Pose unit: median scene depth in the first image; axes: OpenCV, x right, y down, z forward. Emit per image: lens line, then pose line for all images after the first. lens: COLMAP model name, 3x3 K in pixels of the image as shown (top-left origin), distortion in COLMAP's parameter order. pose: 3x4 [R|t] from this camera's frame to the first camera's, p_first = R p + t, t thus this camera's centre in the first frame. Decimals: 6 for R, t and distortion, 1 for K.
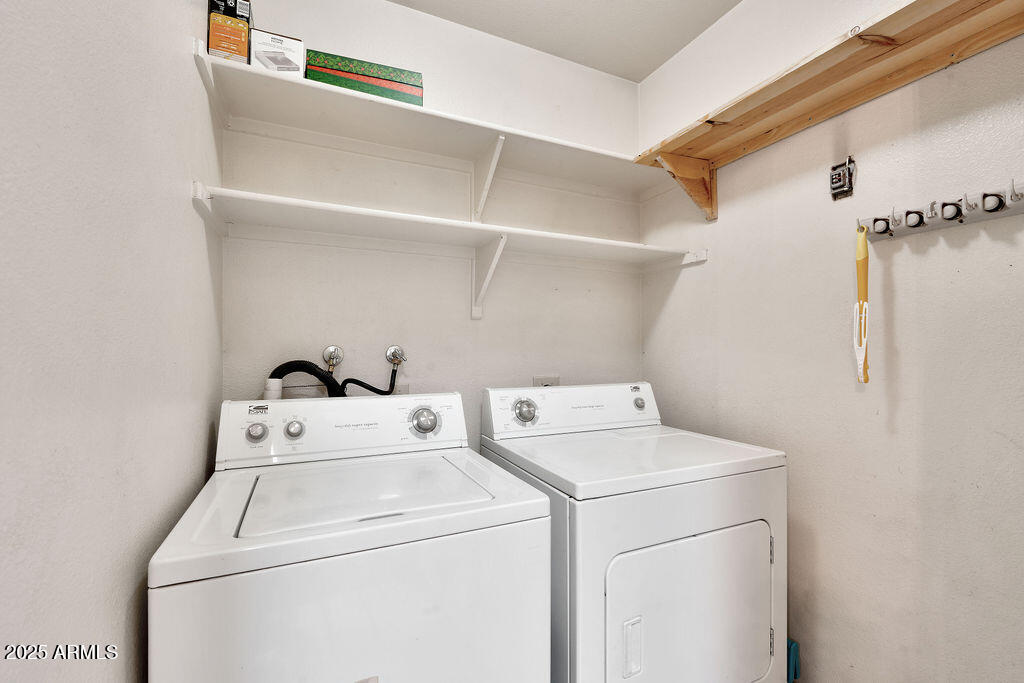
lens RADIAL K [[431.1, 0, 514.6], [0, 431.1, 355.9], [0, 0, 1]] dist [0.000000, -0.000241]
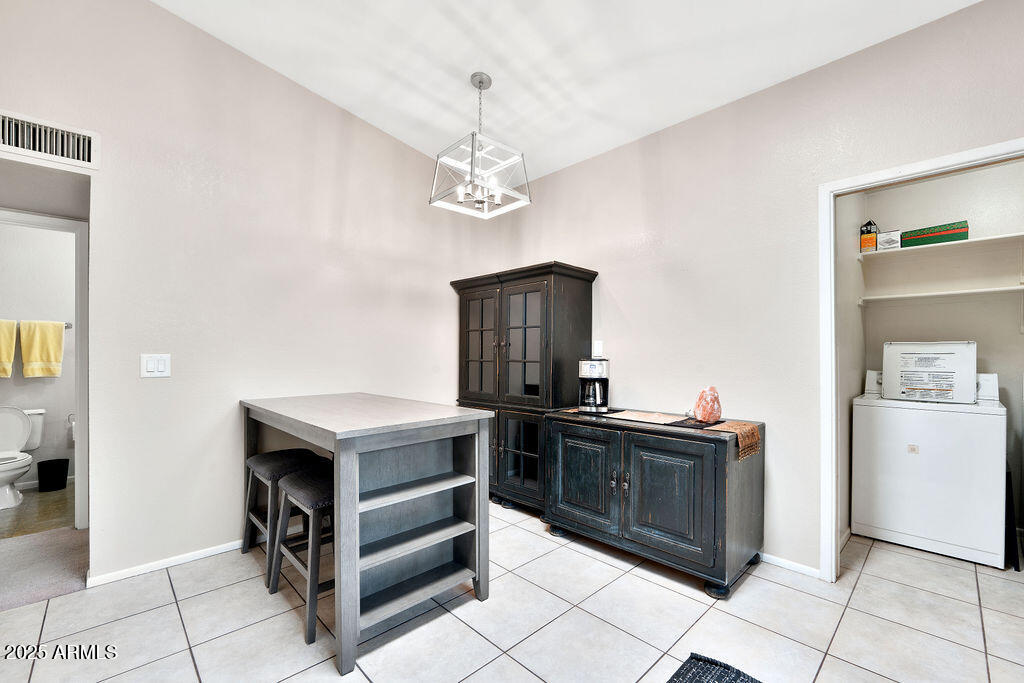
lens RADIAL K [[431.1, 0, 514.6], [0, 431.1, 355.9], [0, 0, 1]] dist [0.000000, -0.000241]
pose [[0.317770, -0.002086, -0.948166, 1.199408], [0.005639, 0.999984, -0.000310, -0.007608], [0.948151, -0.005248, 0.317776, -1.972820]]
